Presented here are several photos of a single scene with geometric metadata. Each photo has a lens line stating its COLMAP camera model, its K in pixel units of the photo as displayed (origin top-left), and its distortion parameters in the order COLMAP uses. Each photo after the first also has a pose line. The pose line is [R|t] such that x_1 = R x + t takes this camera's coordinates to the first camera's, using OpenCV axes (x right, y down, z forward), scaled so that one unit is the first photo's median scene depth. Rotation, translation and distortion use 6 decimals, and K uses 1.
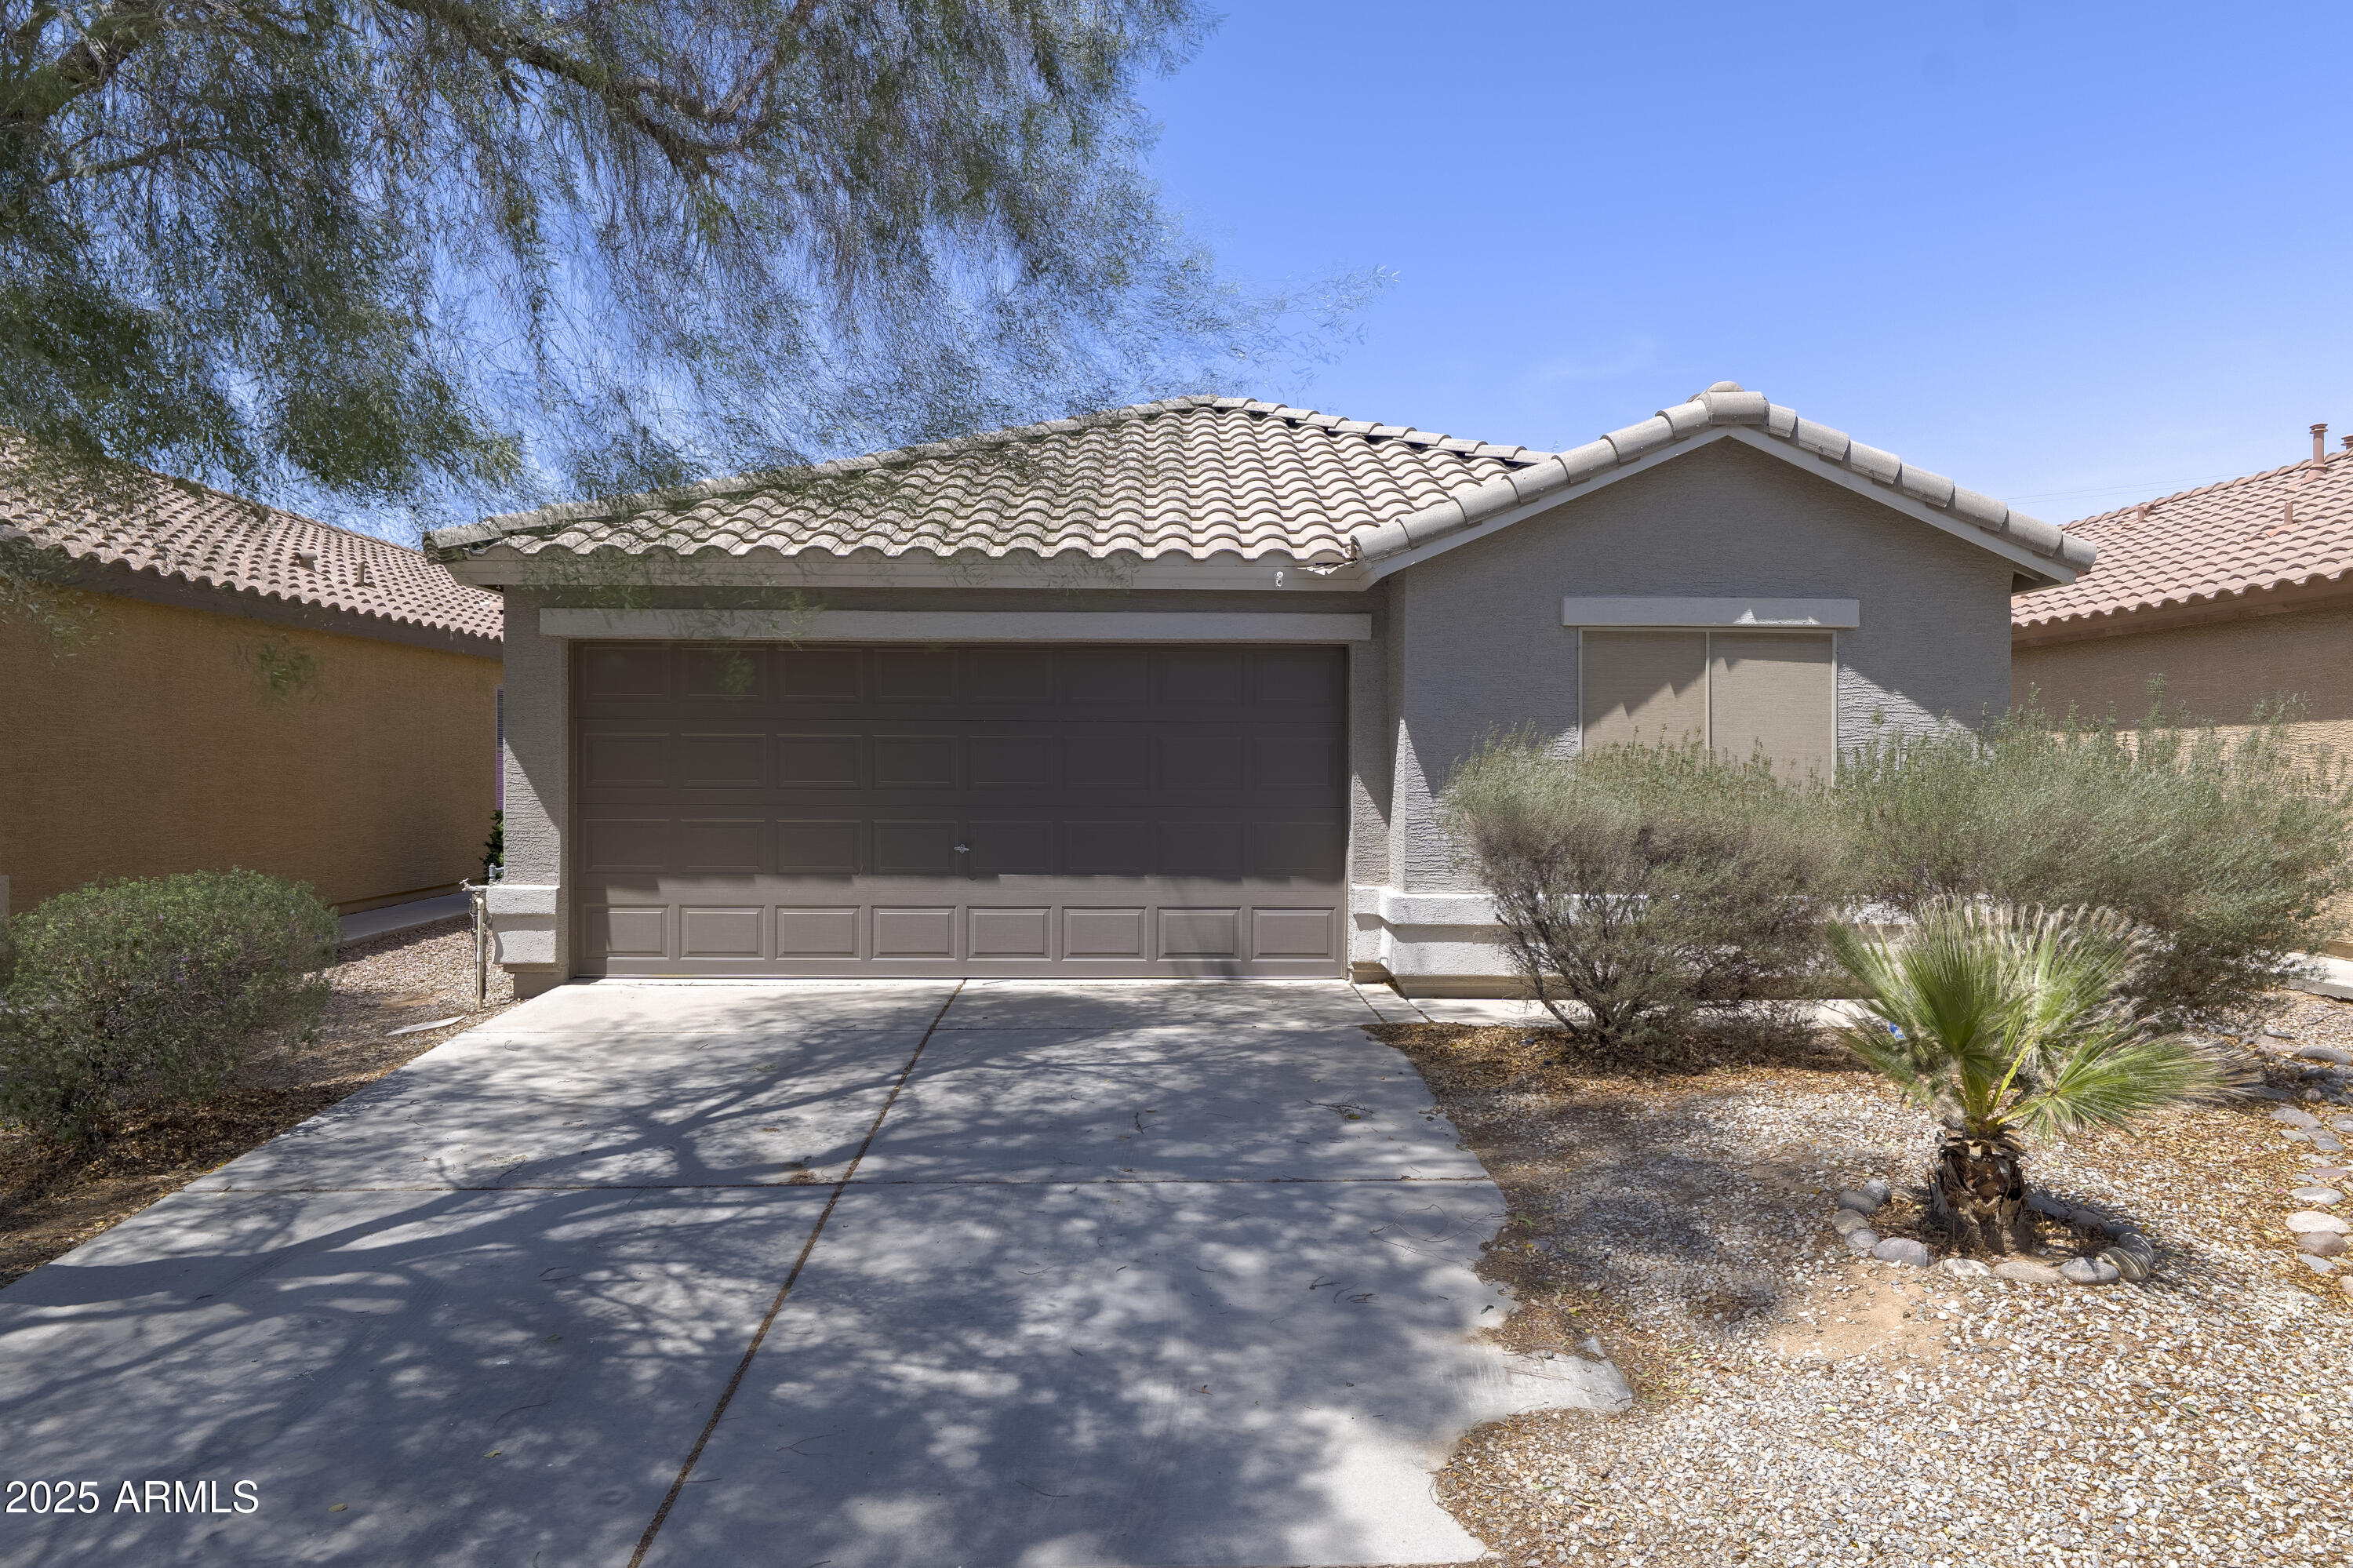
lens RADIAL K [[1530.7, 0, 1179.0], [0, 1530.7, 781.2], [0, 0, 1]] dist [-0.006103, -0.000980]
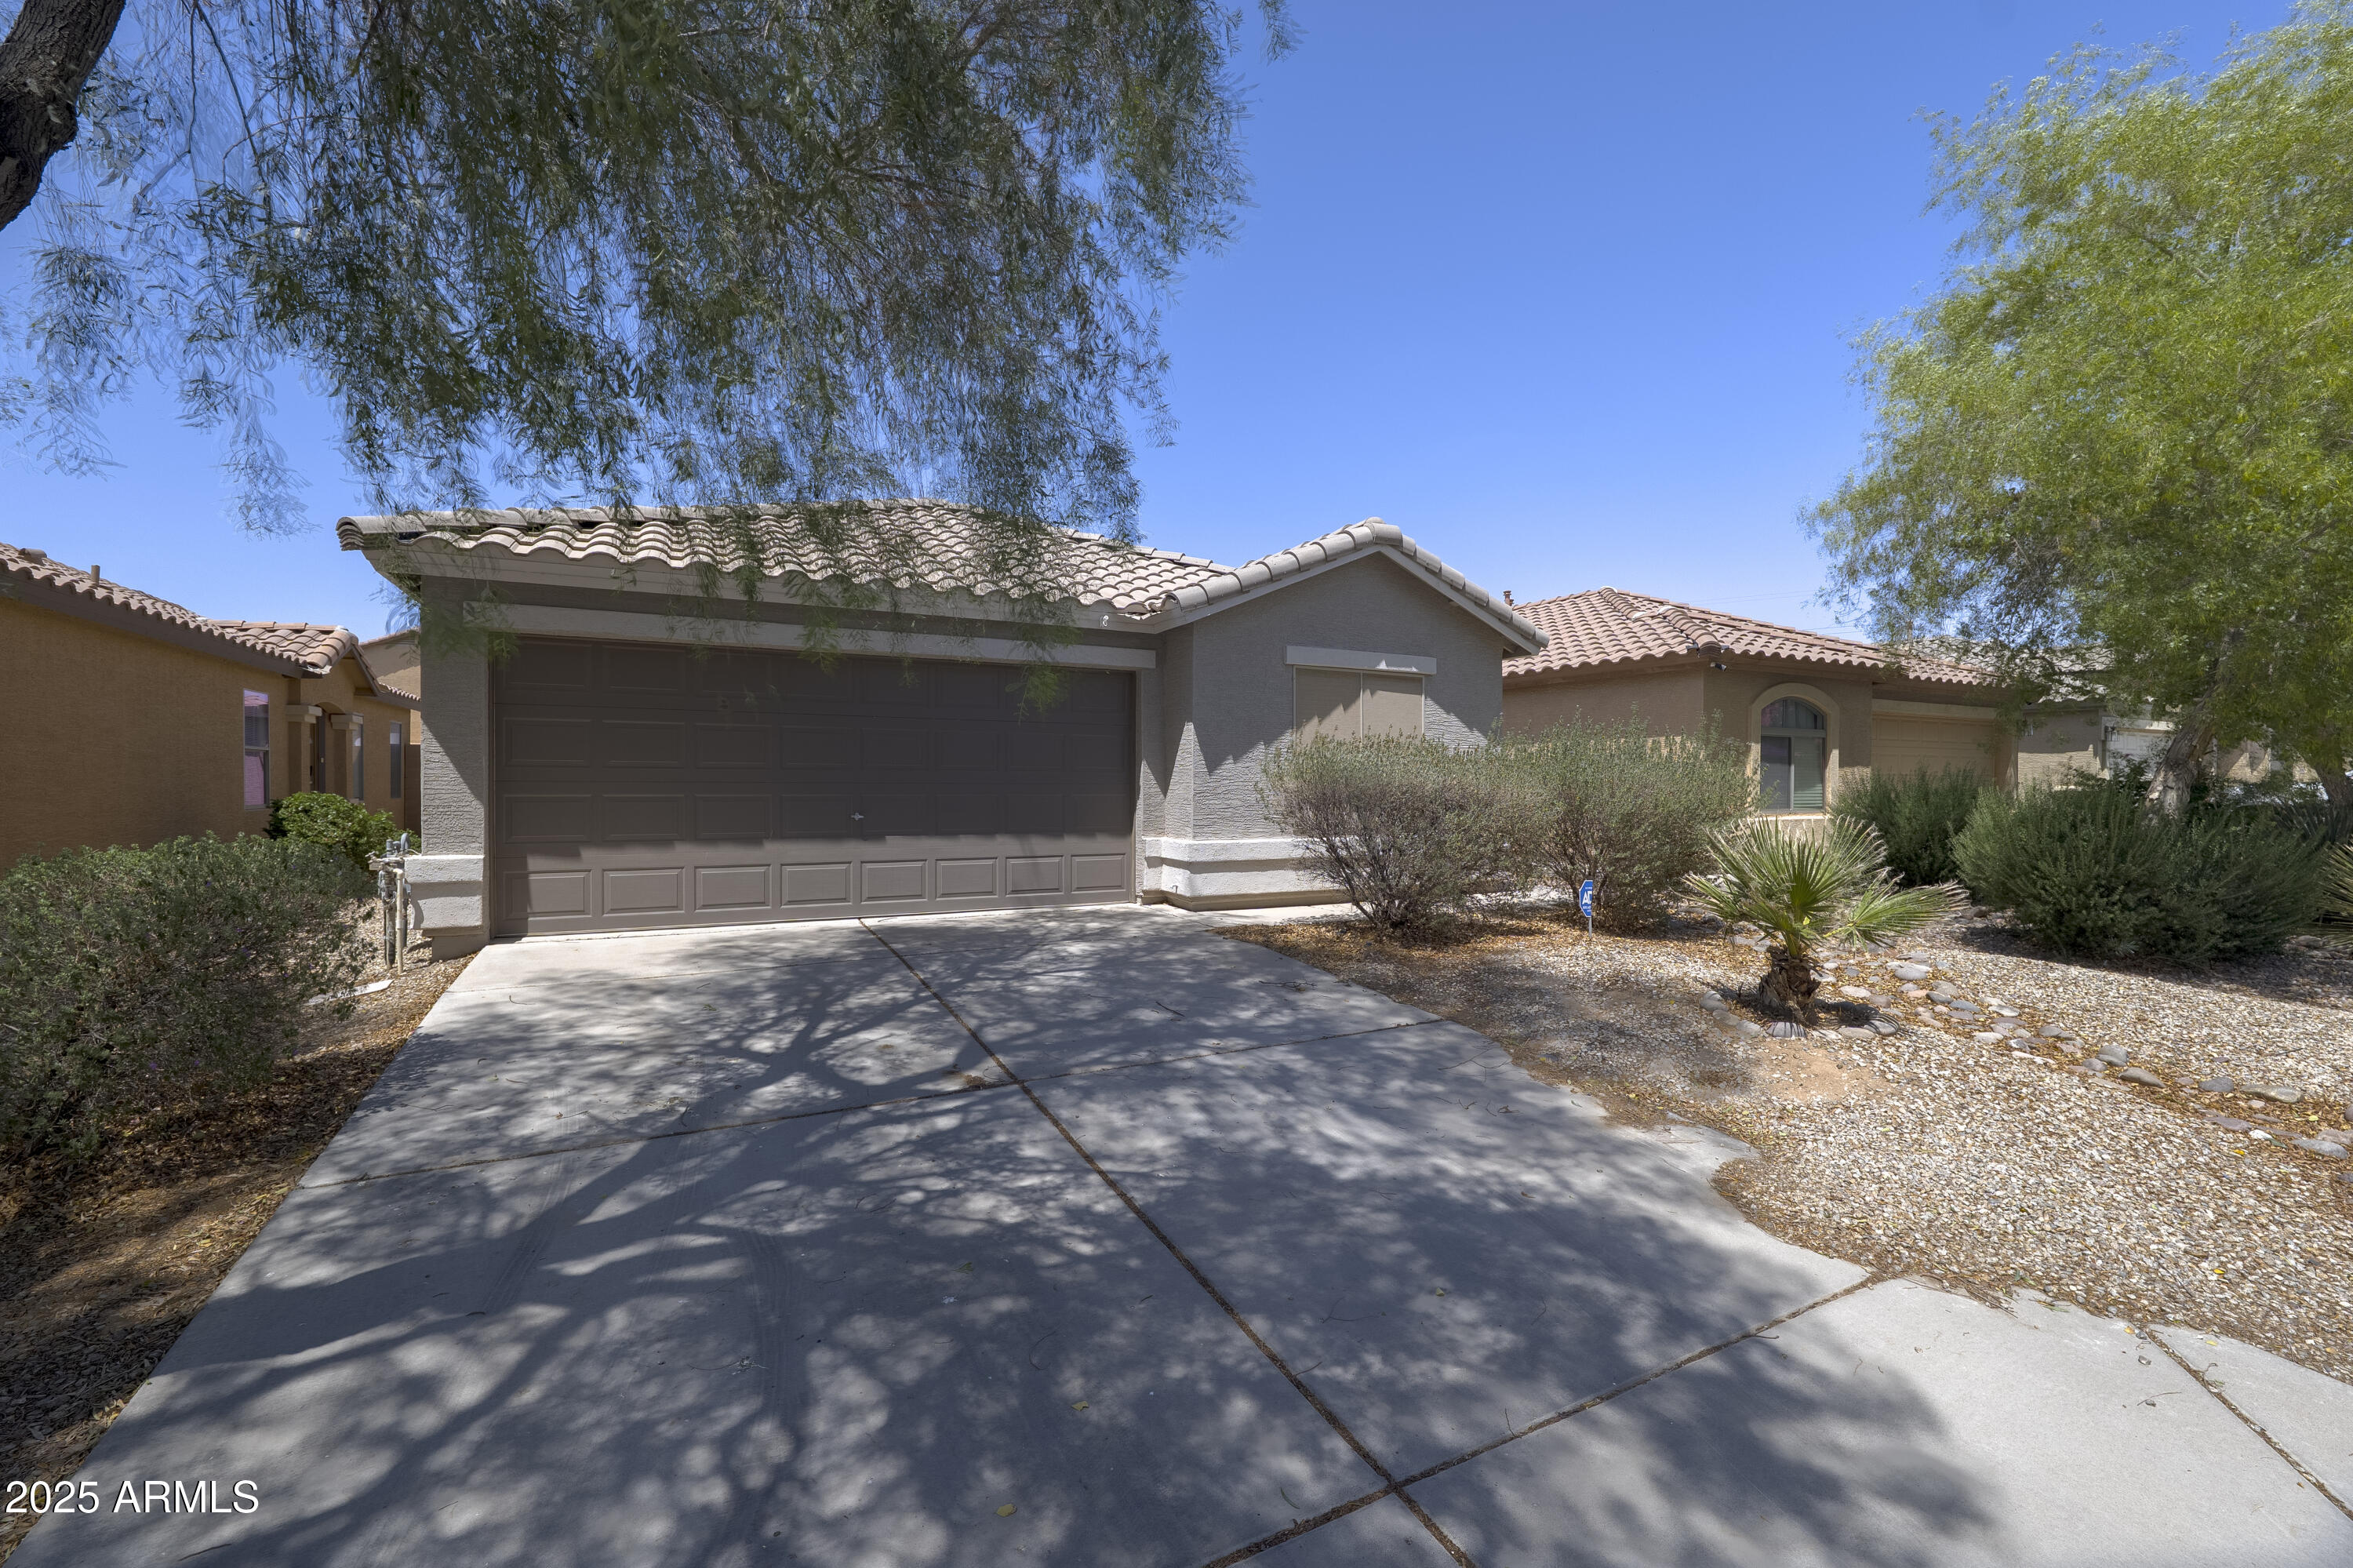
lens RADIAL K [[965.5, 0, 1175.5], [0, 965.5, 784.3], [0, 0, 1]] dist [-0.009963, 0.000202]
pose [[0.902181, -0.000948, 0.431358, -0.264553], [0.003390, 0.999982, -0.004892, 0.023571], [-0.431345, 0.005875, 0.902168, 0.170738]]
